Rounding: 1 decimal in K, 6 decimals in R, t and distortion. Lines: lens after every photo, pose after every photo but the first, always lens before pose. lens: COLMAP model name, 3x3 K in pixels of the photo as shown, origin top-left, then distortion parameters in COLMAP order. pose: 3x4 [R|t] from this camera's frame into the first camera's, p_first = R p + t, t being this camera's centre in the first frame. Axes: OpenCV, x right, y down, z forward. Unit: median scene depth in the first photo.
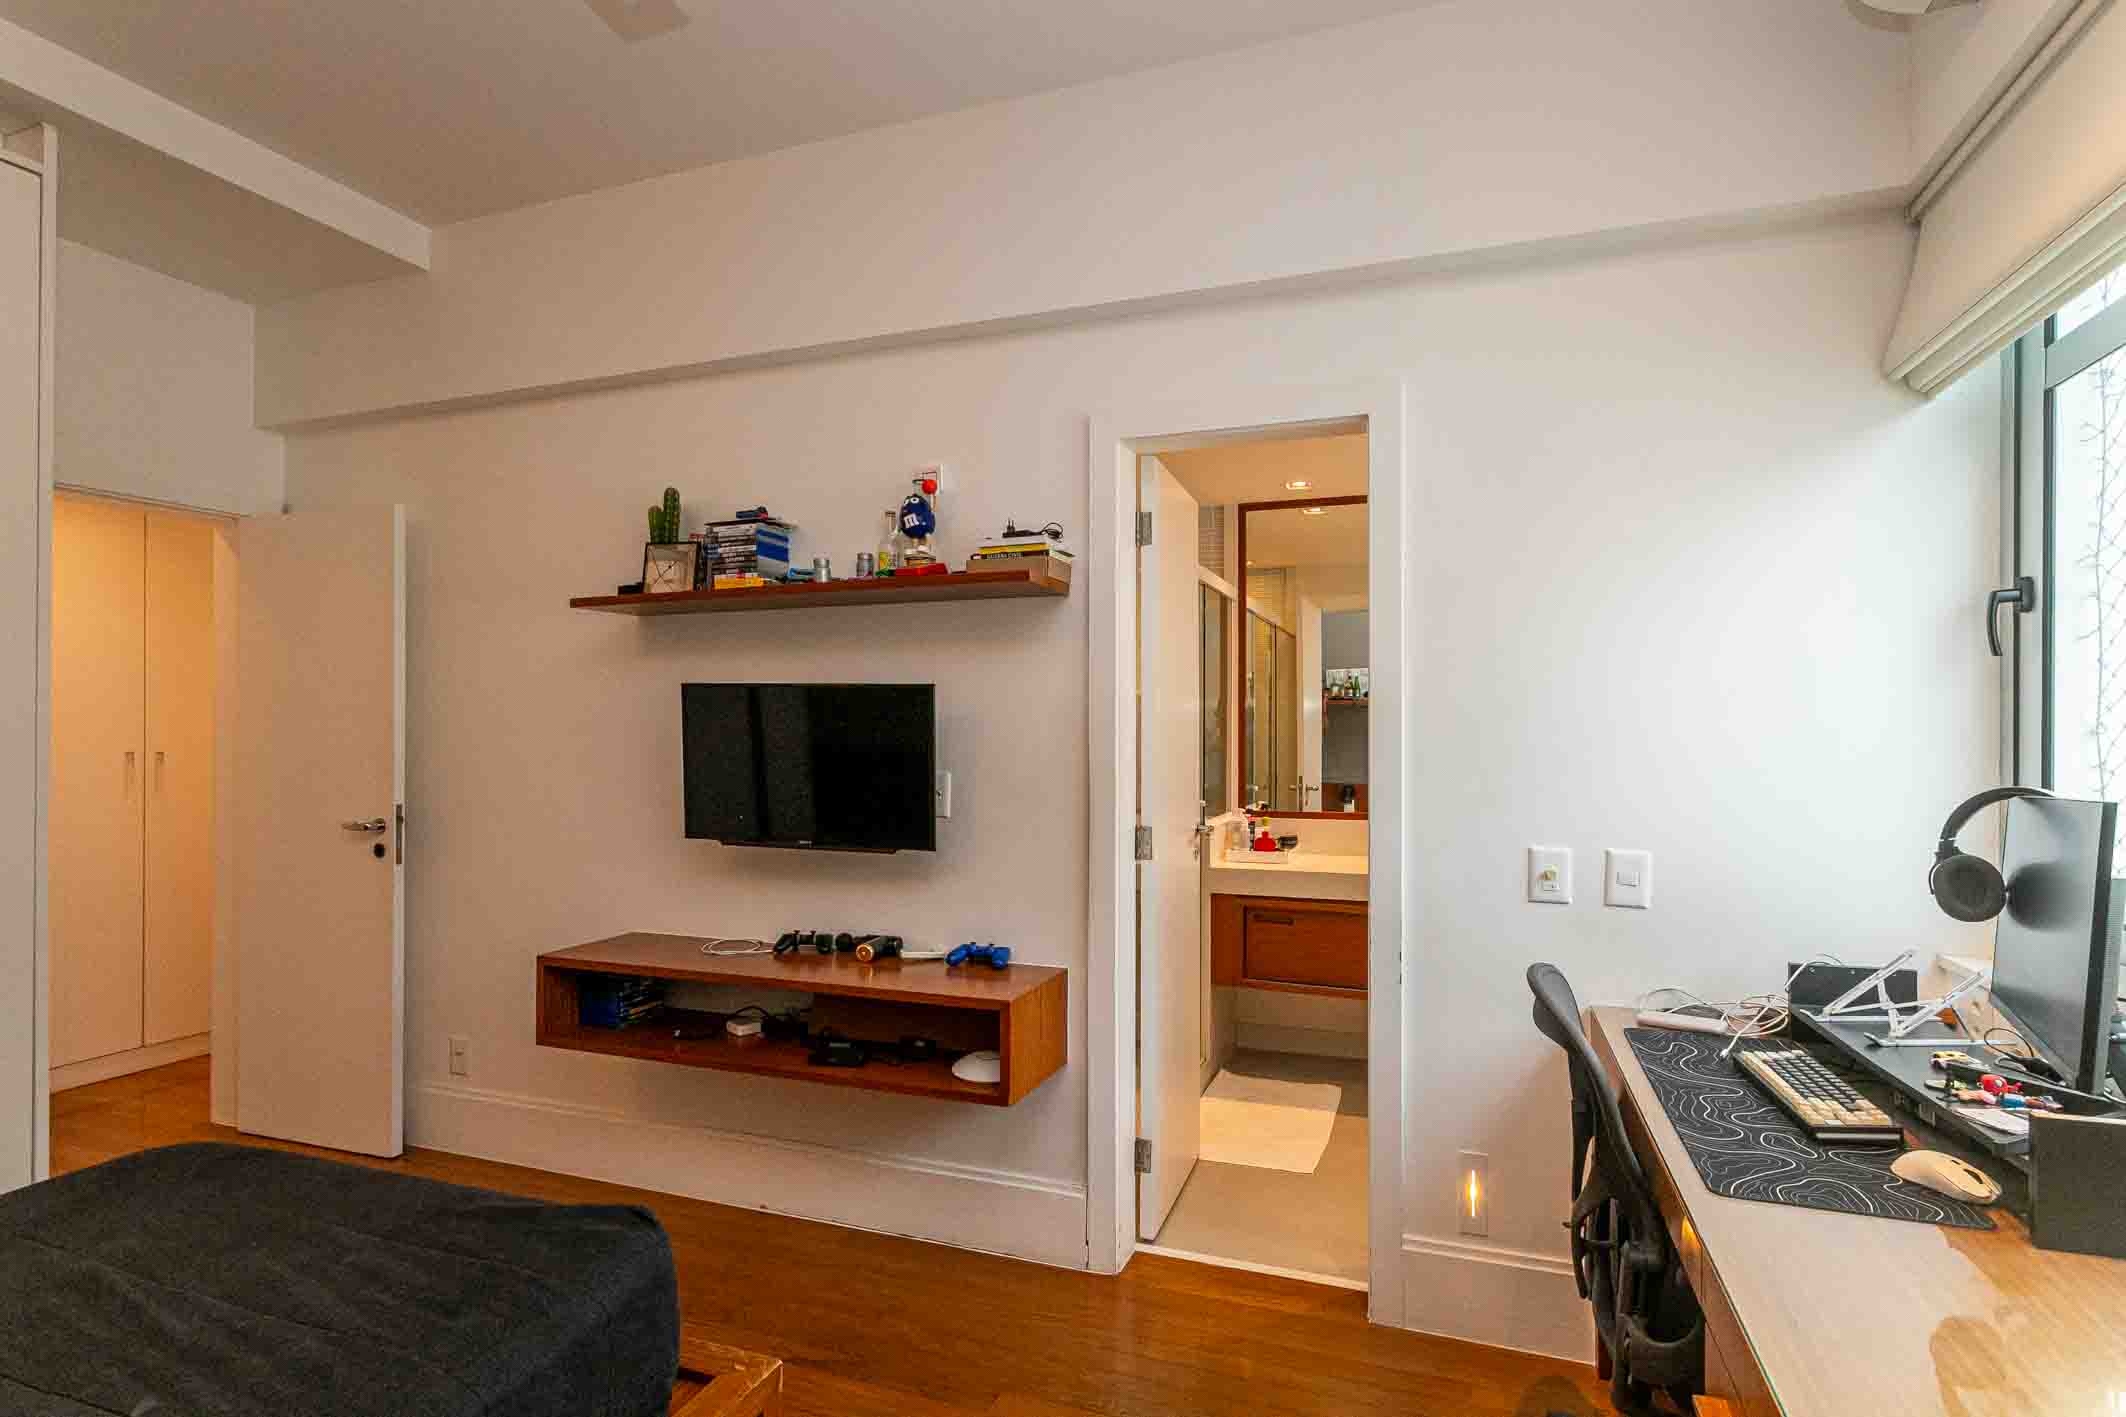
lens RADIAL K [[1051.0, 0, 1065.3], [0, 1051.0, 734.4], [0, 0, 1]] dist [-0.003619, -0.000354]
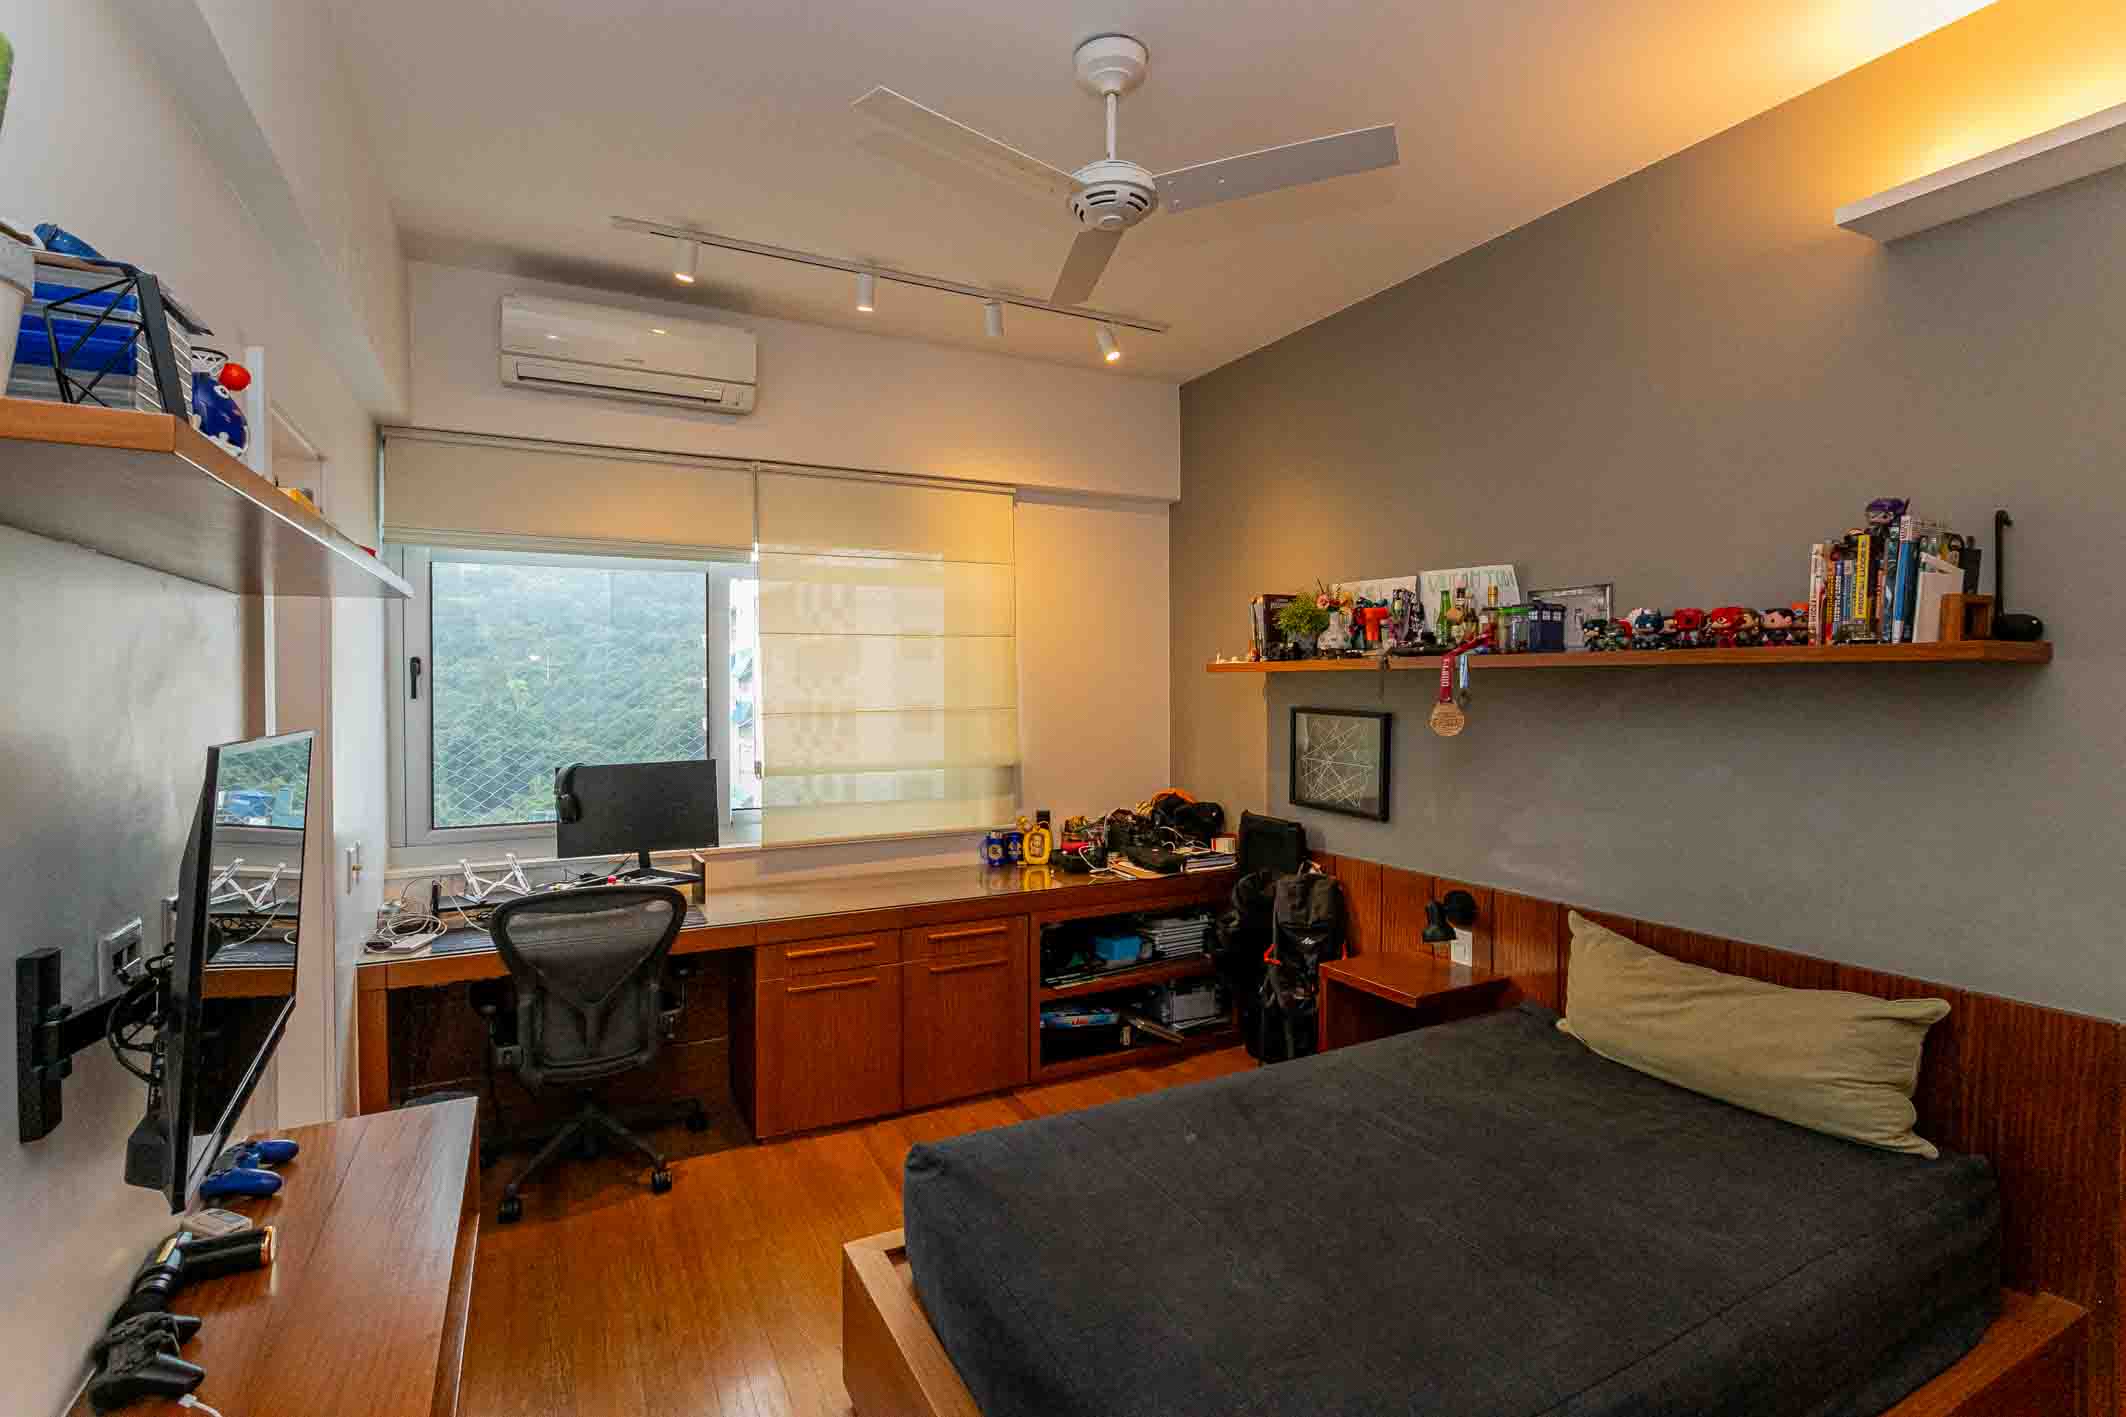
lens RADIAL K [[1015.0, 0, 1078.8], [0, 1015.0, 696.7], [0, 0, 1]] dist [-0.000322, 0.000153]
pose [[-0.759179, -0.009125, 0.650818, -0.792484], [-0.001152, 0.999919, 0.012676, -0.071631], [-0.650881, 0.008874, -0.759128, 1.095845]]
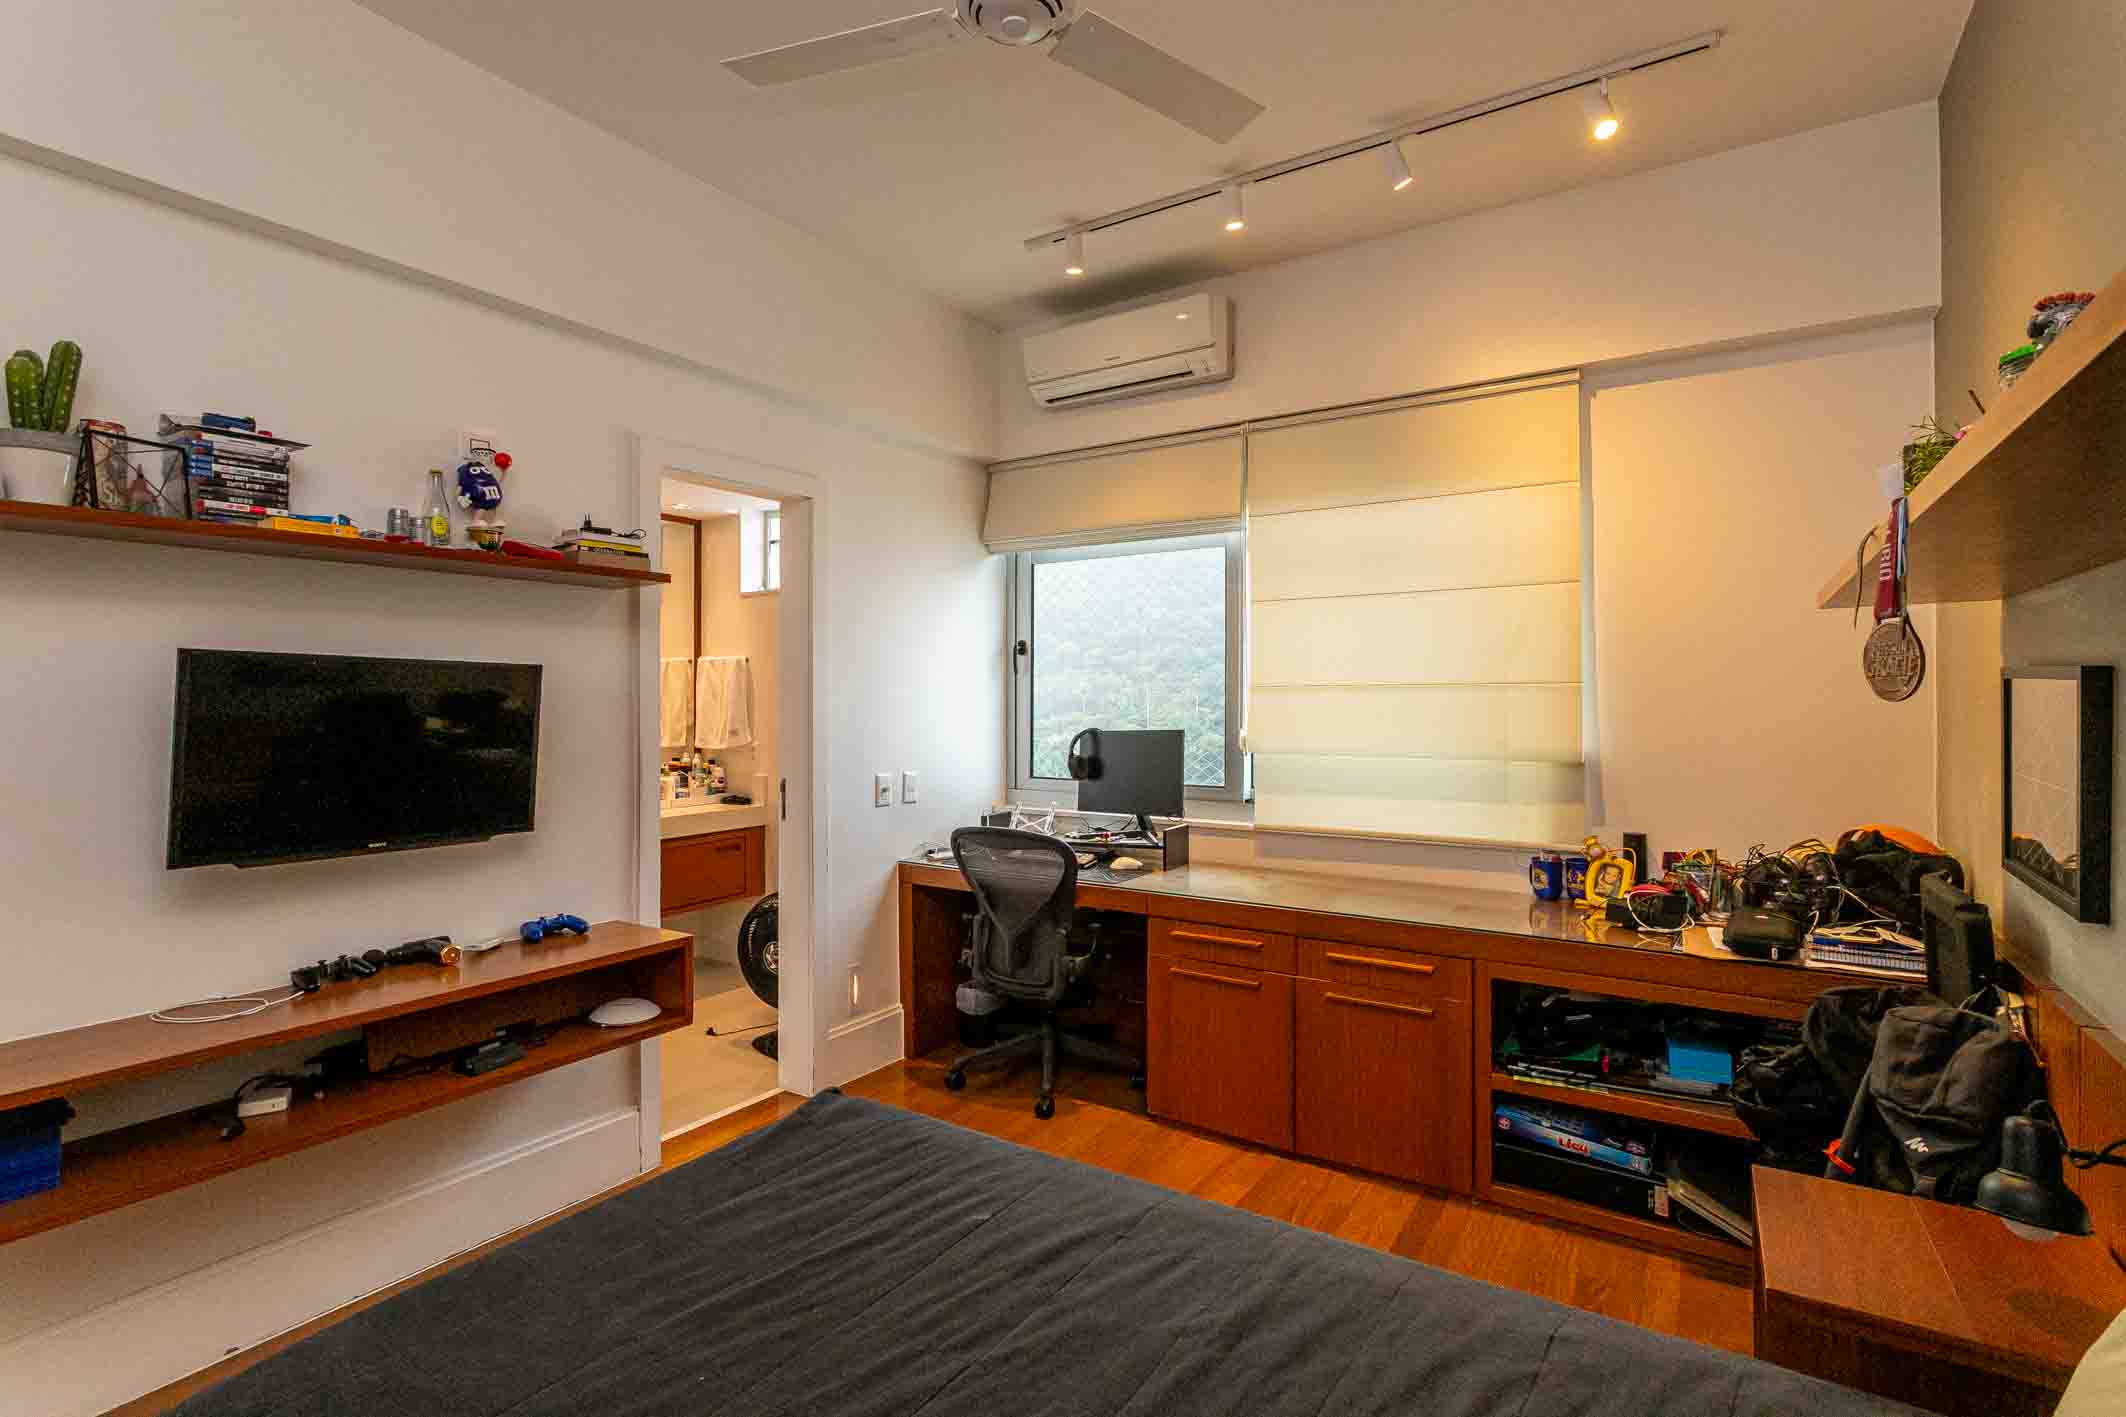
lens RADIAL K [[1015.0, 0, 1078.8], [0, 1015.0, 696.7], [0, 0, 1]] dist [-0.000322, 0.000153]
pose [[0.212771, 0.000647, 0.977102, -0.898097], [-0.000818, 1.000000, -0.000484, -0.016111], [-0.977102, -0.000697, 0.212772, 0.265005]]
